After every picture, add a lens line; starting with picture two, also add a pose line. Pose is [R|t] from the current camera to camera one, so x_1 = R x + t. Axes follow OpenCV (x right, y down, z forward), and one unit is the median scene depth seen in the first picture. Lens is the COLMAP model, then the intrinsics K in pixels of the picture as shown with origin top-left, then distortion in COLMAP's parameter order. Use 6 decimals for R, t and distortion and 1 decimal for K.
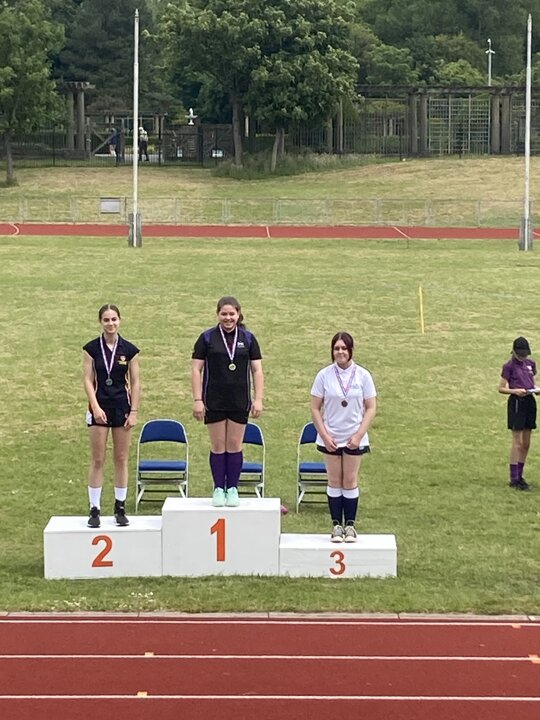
lens RADIAL K [[2580.3, 0, 270.0], [0, 2580.3, 360.0], [0, 0, 1]] dist [0.228542, 1.027746]
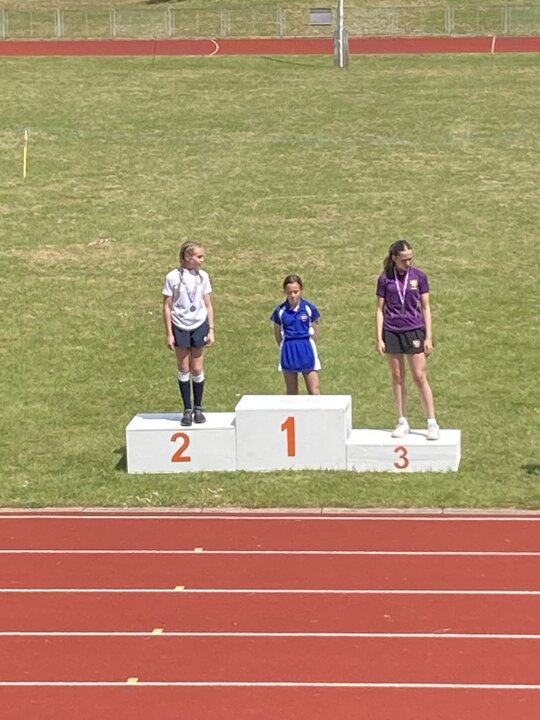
lens RADIAL K [[2960.8, 0, 270.0], [0, 2960.8, 360.0], [0, 0, 1]] dist [0.329515, -4.030248]
pose [[0.995570, -0.006562, -0.093789, 0.034770], [0.012734, 0.997780, 0.065361, -0.016565], [0.093152, -0.066266, 0.993444, -0.082617]]
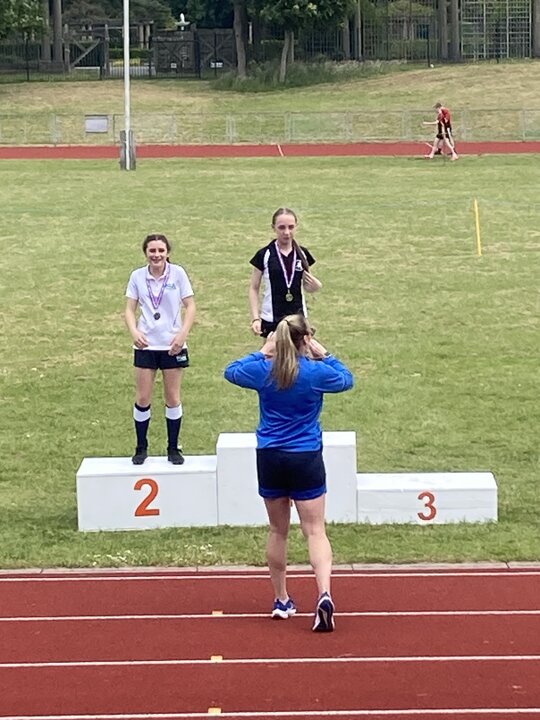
lens RADIAL K [[2960.8, 0, 270.0], [0, 2960.8, 360.0], [0, 0, 1]] dist [0.329515, -4.030248]
pose [[0.999821, -0.018931, -0.000648, -0.009352], [0.018939, 0.999664, 0.017707, 0.005219], [0.000313, -0.017716, 0.999843, 0.015199]]
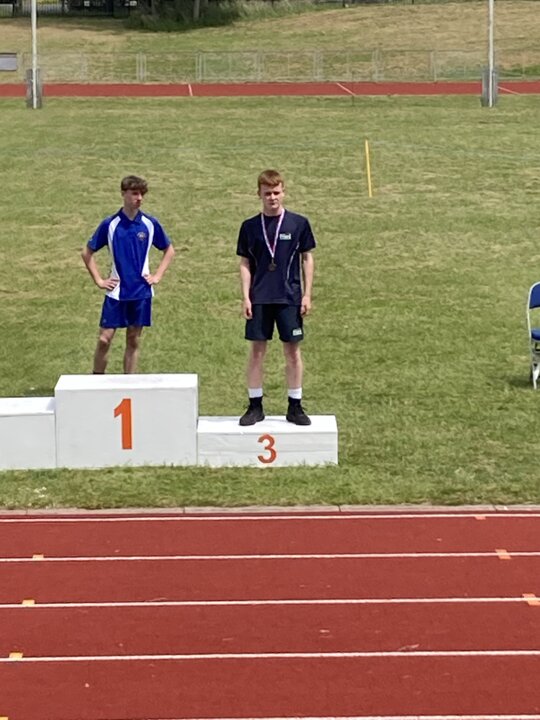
lens RADIAL K [[2960.8, 0, 270.0], [0, 2960.8, 360.0], [0, 0, 1]] dist [0.329515, -4.030248]
pose [[0.999601, -0.015414, 0.023663, 0.002011], [0.014503, 0.999165, 0.038187, 0.005287], [-0.024232, -0.037828, 0.998990, 0.017877]]
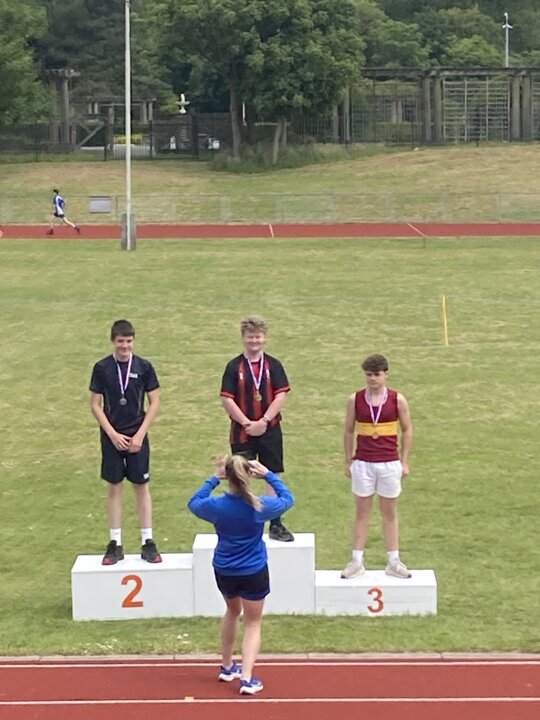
lens RADIAL K [[2830.9, 0, 270.0], [0, 2830.9, 360.0], [0, 0, 1]] dist [0.231864, 2.368835]
pose [[0.999914, -0.013124, 0.000794, -0.005221], [0.013125, 0.999913, -0.001233, -0.004281], [-0.000778, 0.001243, 0.999999, -0.025087]]
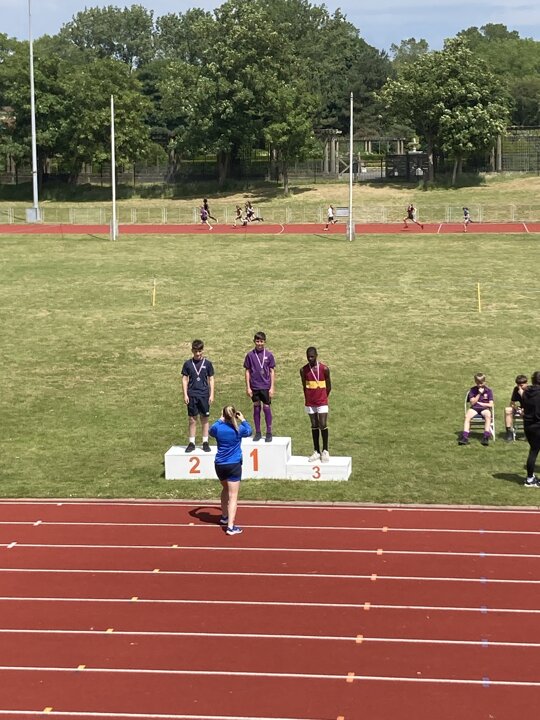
lens RADIAL K [[1690.2, 0, 255.4], [0, 1690.2, 360.2], [0, 0, 1]] dist [0.248512, -0.385500]
pose [[0.990232, -0.000081, -0.139427, 0.062235], [0.005771, 0.999167, 0.040405, -0.021824], [0.139308, -0.040815, 0.989408, -0.093241]]
